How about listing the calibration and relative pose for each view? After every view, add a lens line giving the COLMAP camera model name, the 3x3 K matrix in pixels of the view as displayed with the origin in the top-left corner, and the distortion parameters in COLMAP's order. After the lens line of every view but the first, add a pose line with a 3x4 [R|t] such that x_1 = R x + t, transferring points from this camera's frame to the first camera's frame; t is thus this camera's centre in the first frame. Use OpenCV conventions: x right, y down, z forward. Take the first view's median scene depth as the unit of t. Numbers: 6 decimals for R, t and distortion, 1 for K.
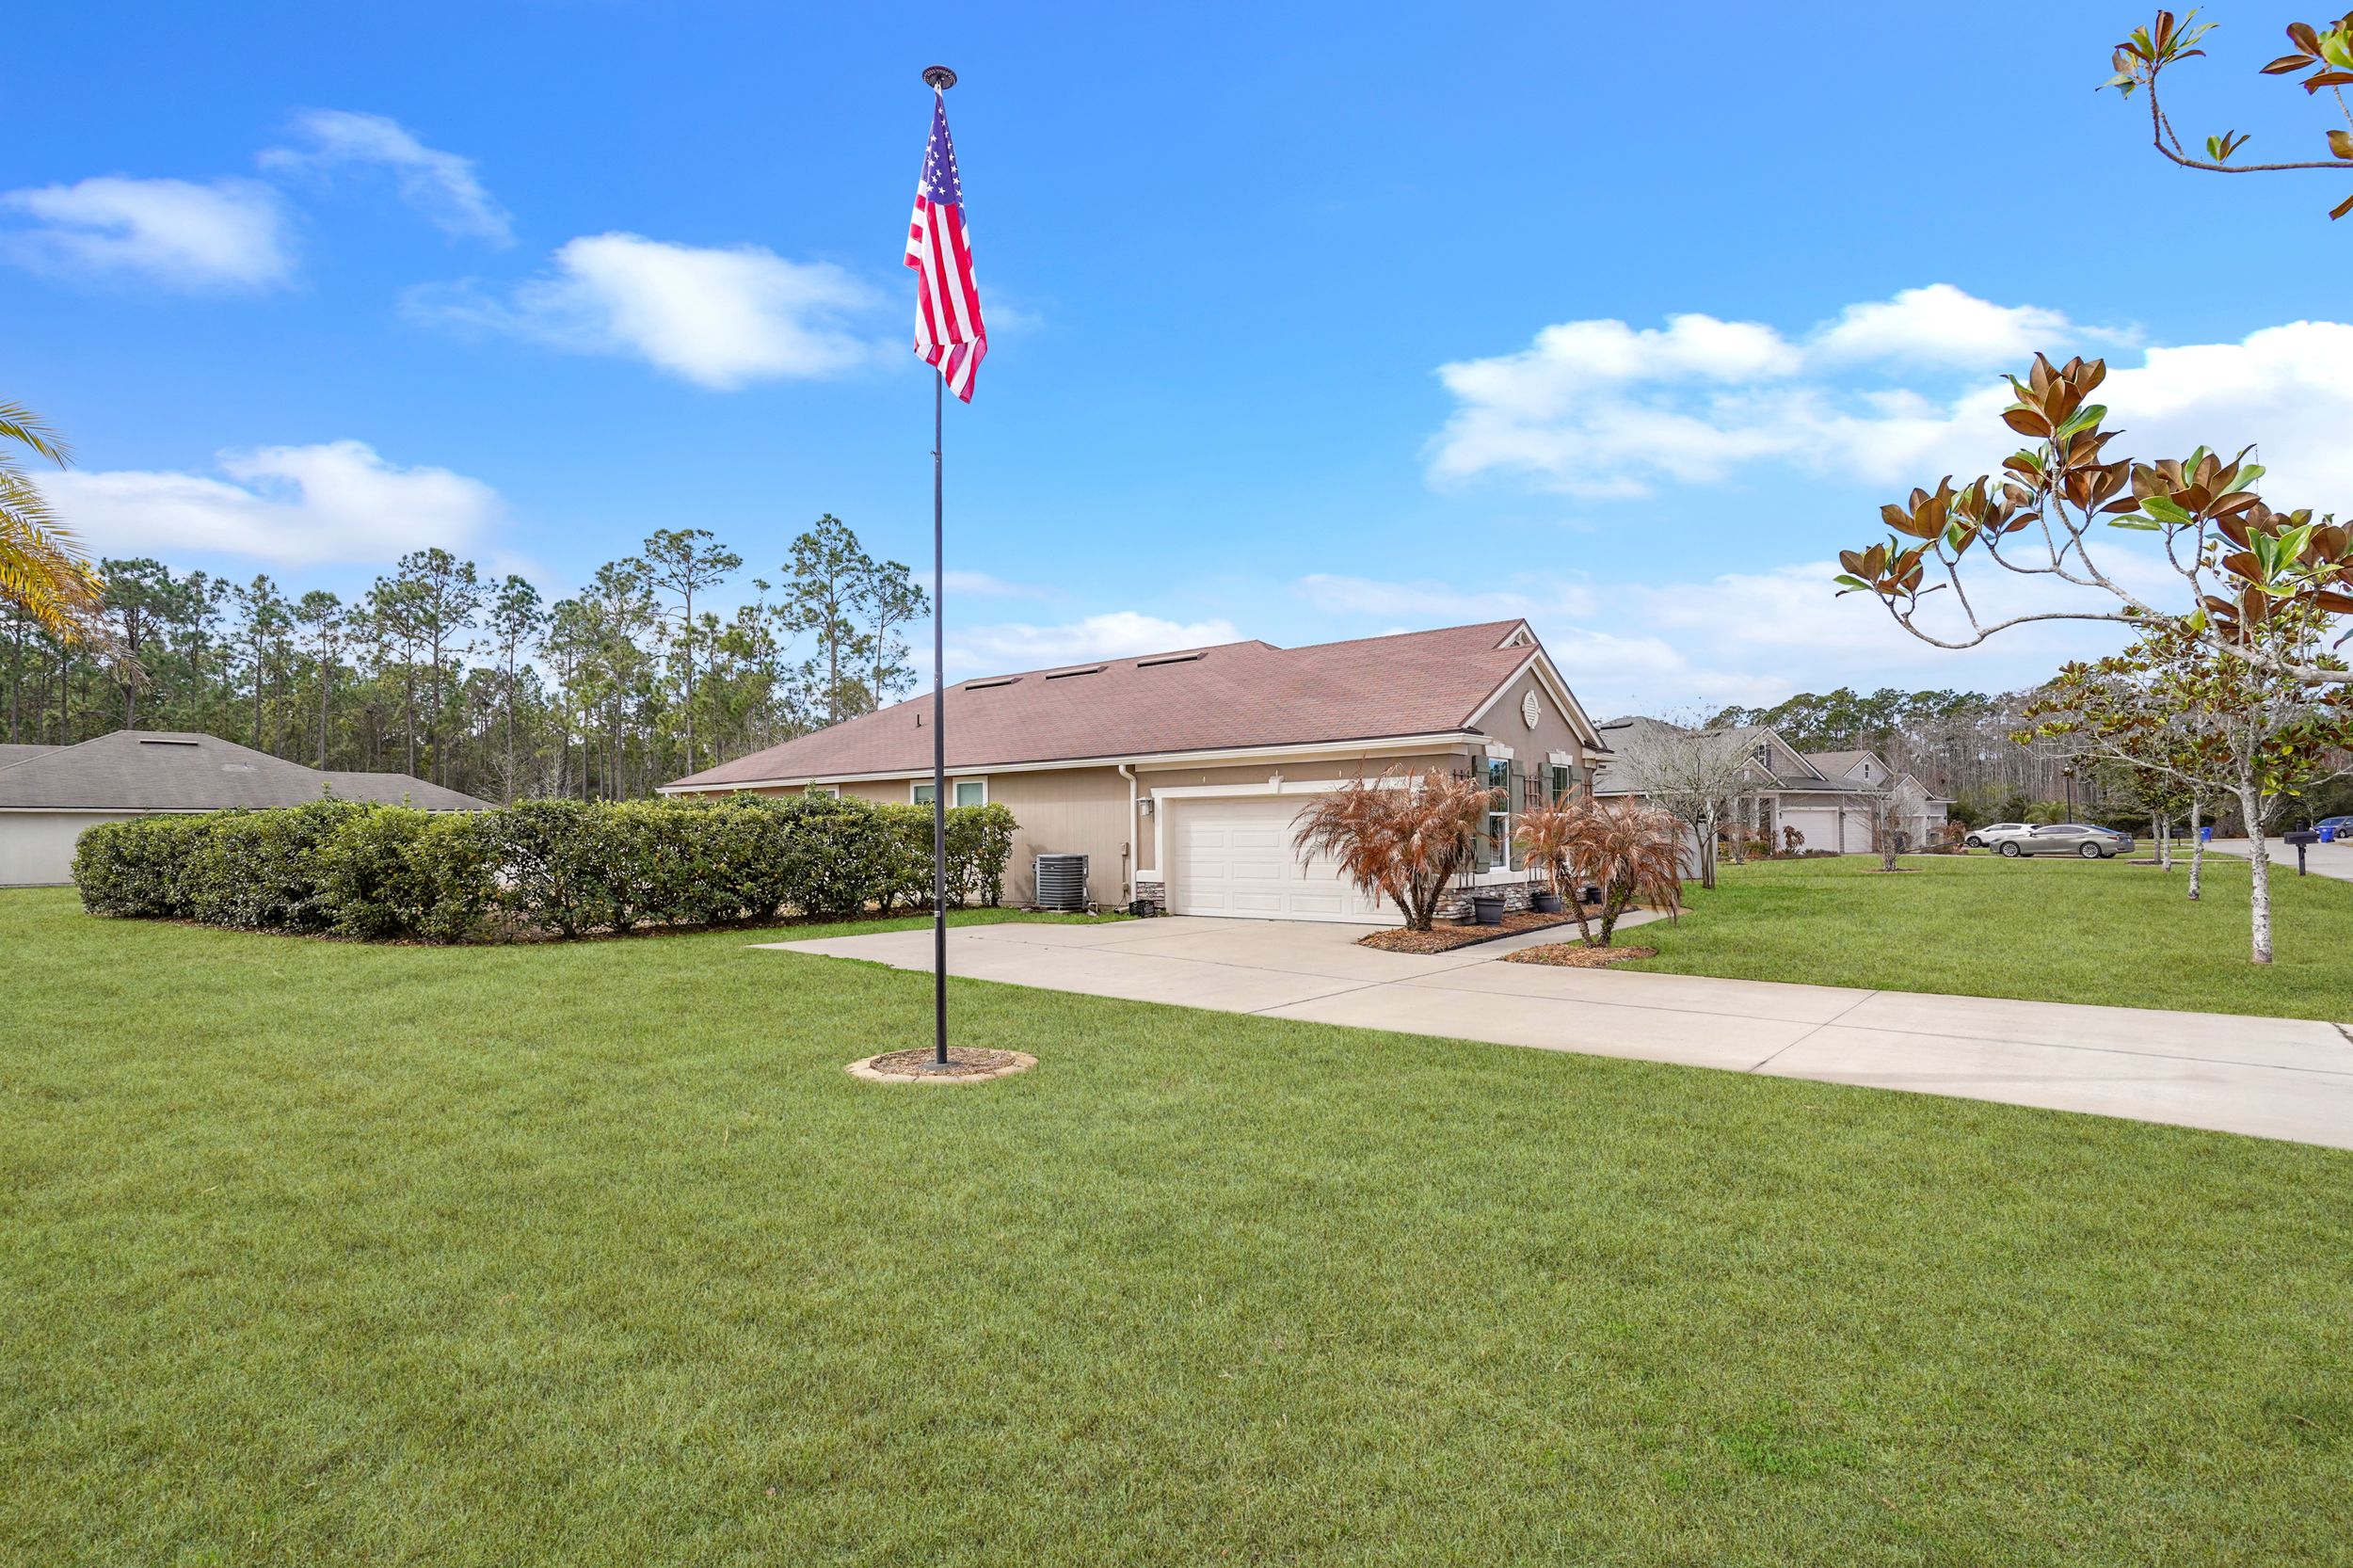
lens RADIAL K [[1139.2, 0, 1180.5], [0, 1139.2, 781.2], [0, 0, 1]] dist [-0.003523, 0.001304]
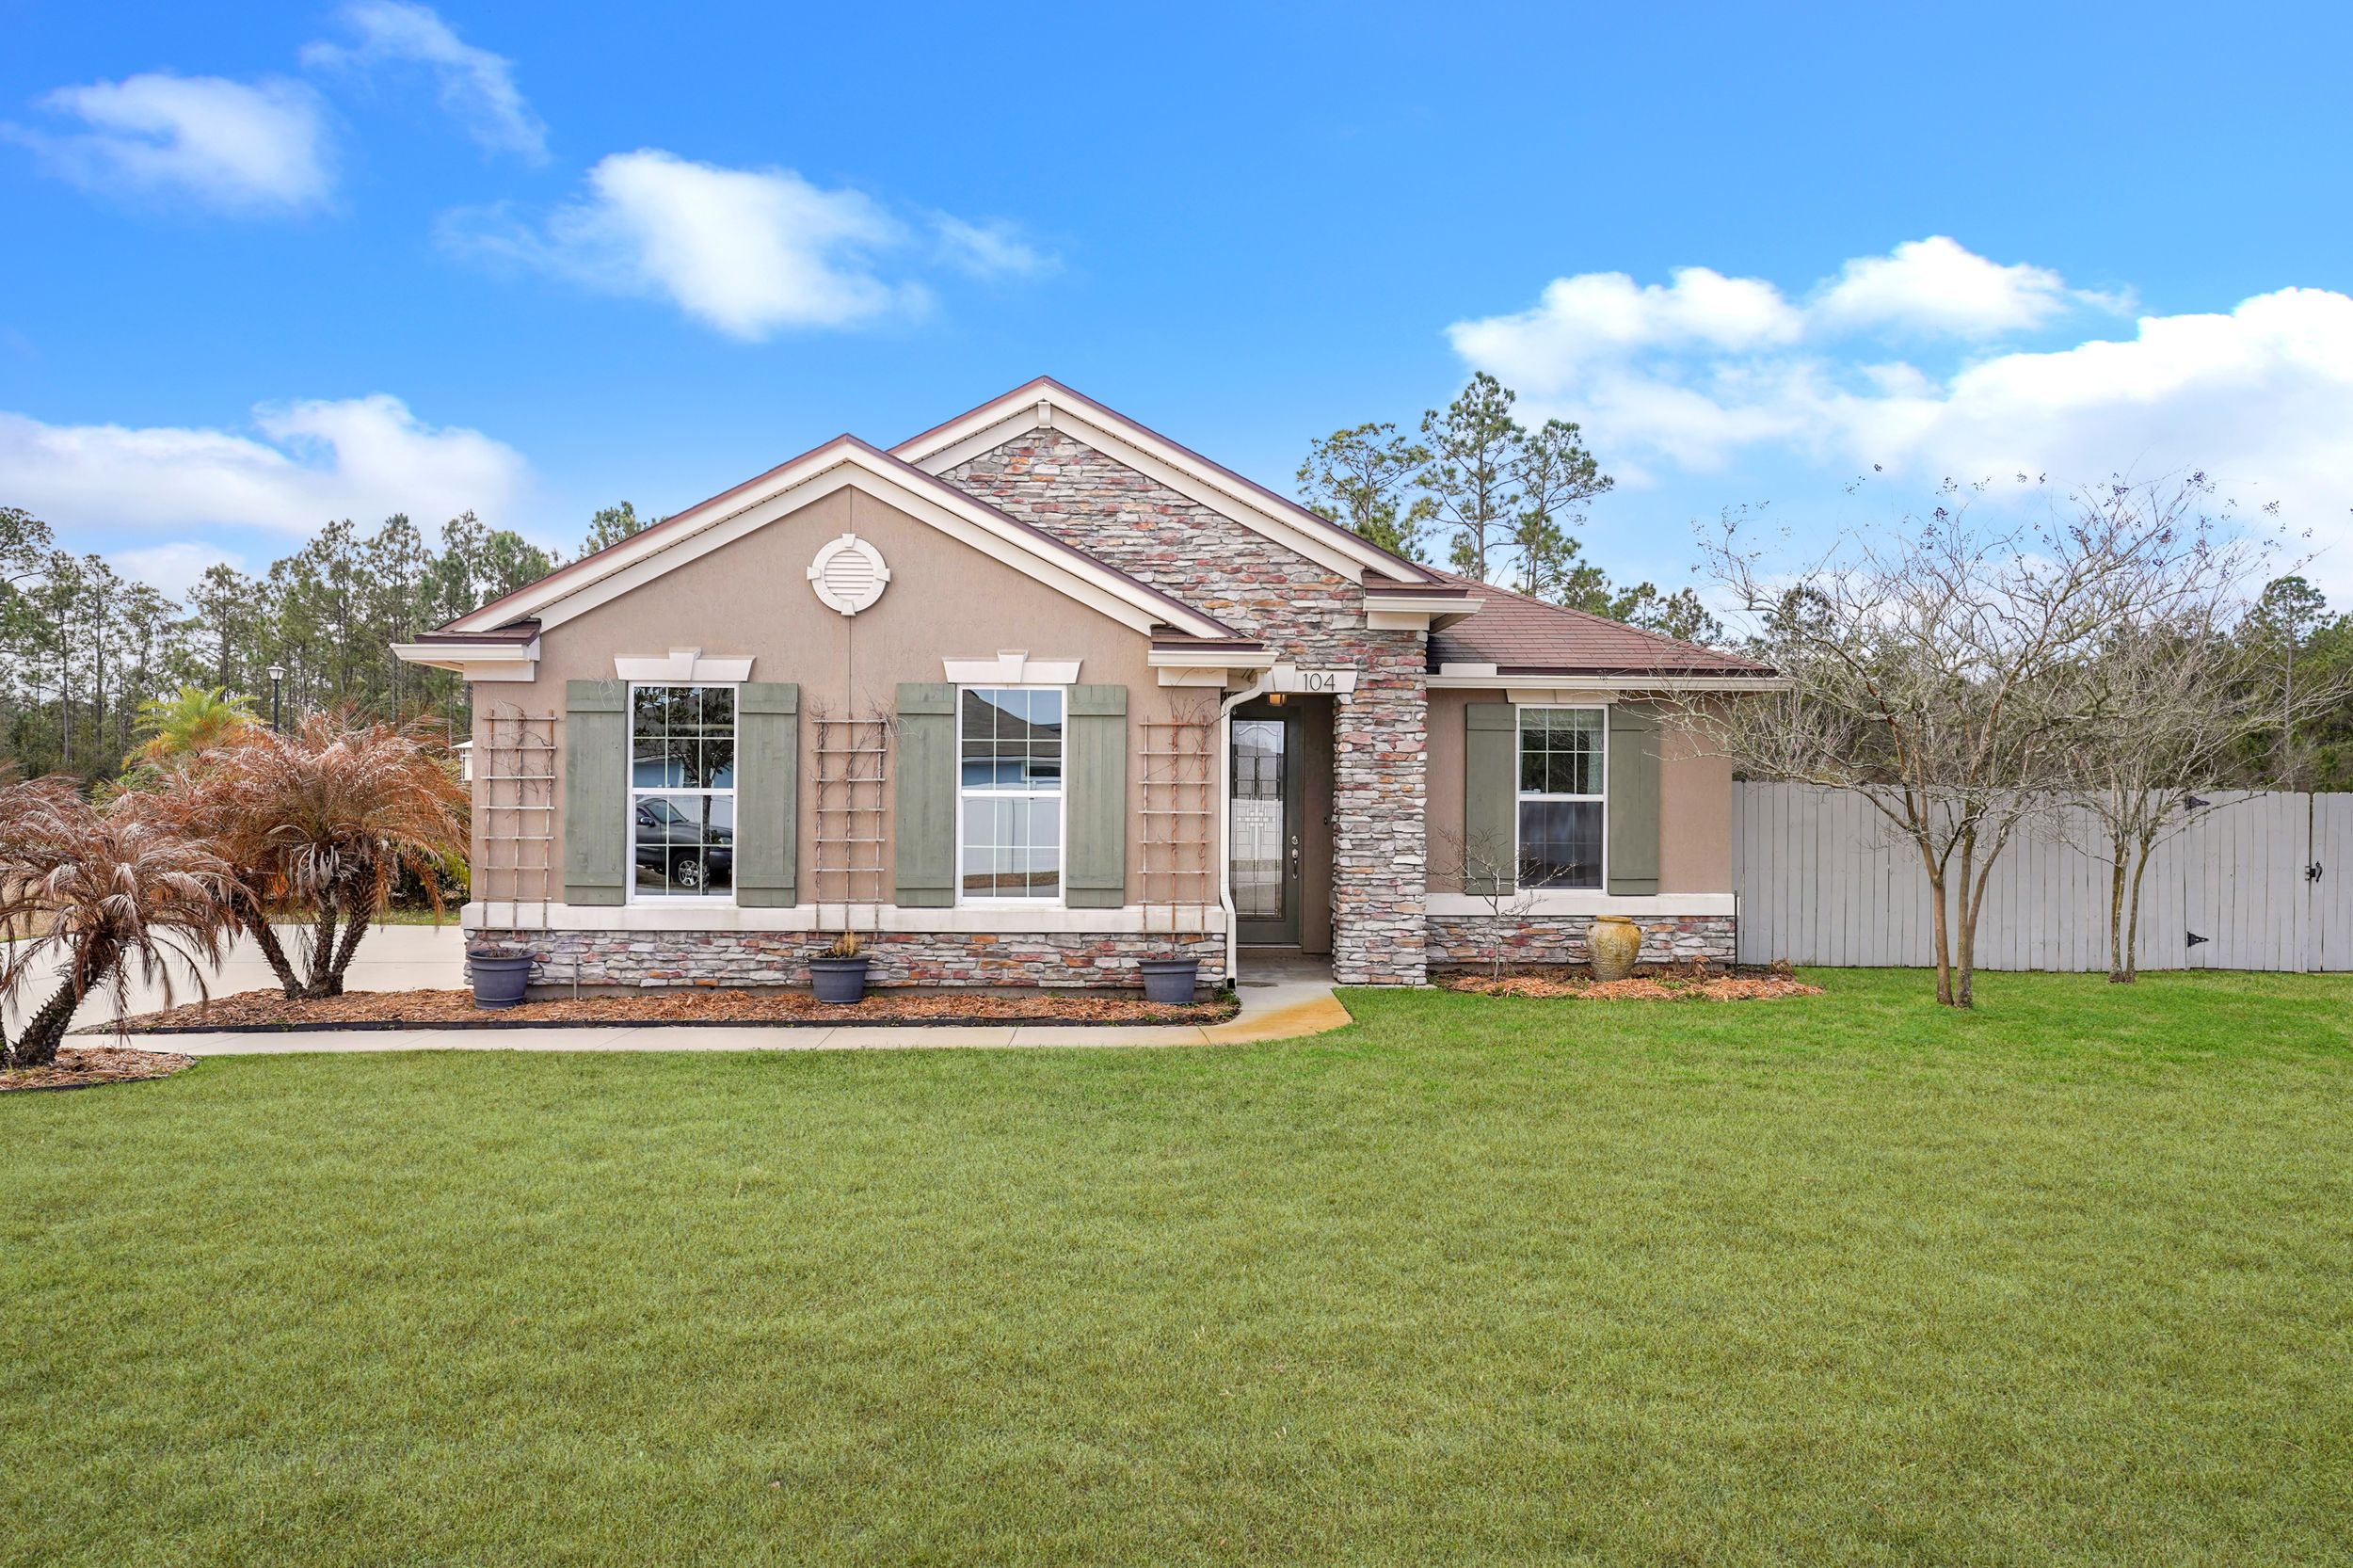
lens RADIAL K [[1433.1, 0, 1176.5], [0, 1433.1, 784.0], [0, 0, 1]] dist [0.004690, 0.000024]
pose [[0.675709, 0.007523, -0.737130, 0.246553], [0.021357, 0.999328, 0.029777, 0.003290], [0.736859, -0.035864, 0.675095, 0.203067]]
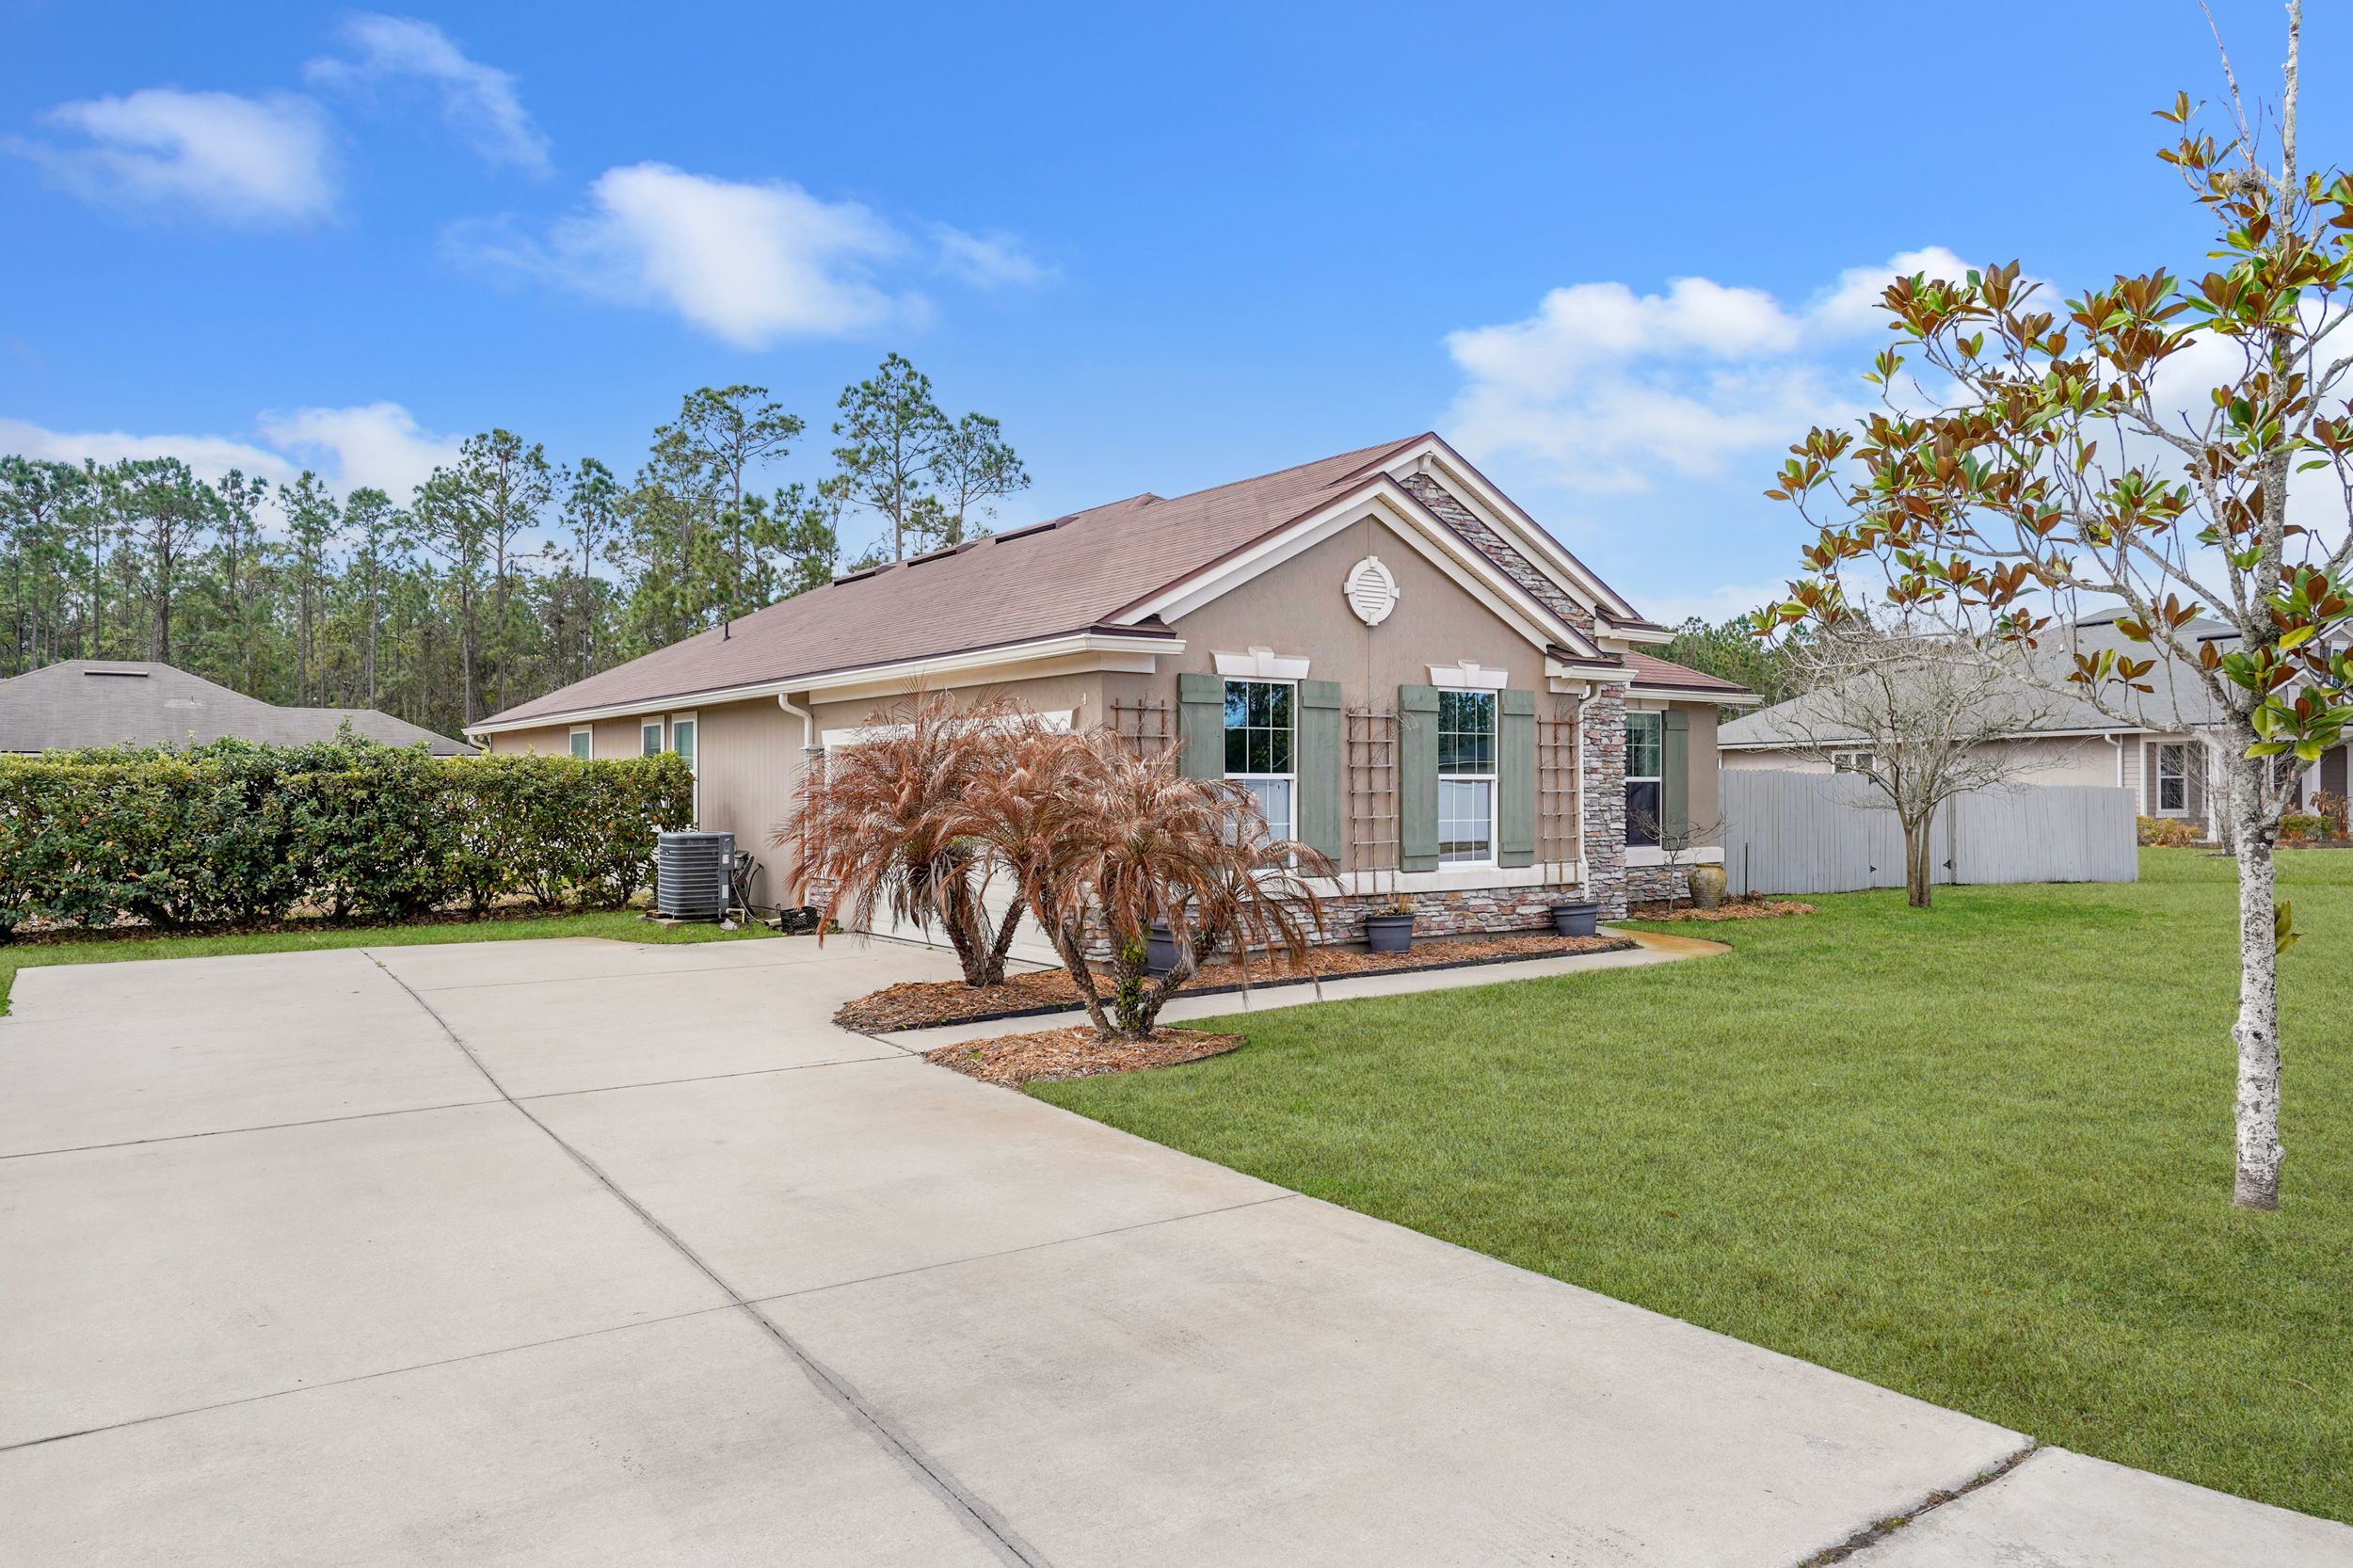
lens RADIAL K [[1545.5, 0, 1176.5], [0, 1545.5, 784.0], [0, 0, 1]] dist [-0.008257, -0.001341]
pose [[0.969951, 0.007046, -0.243199, 0.110373], [0.004046, 0.998975, 0.045081, -0.000548], [0.243267, -0.044710, 0.968928, 0.062812]]
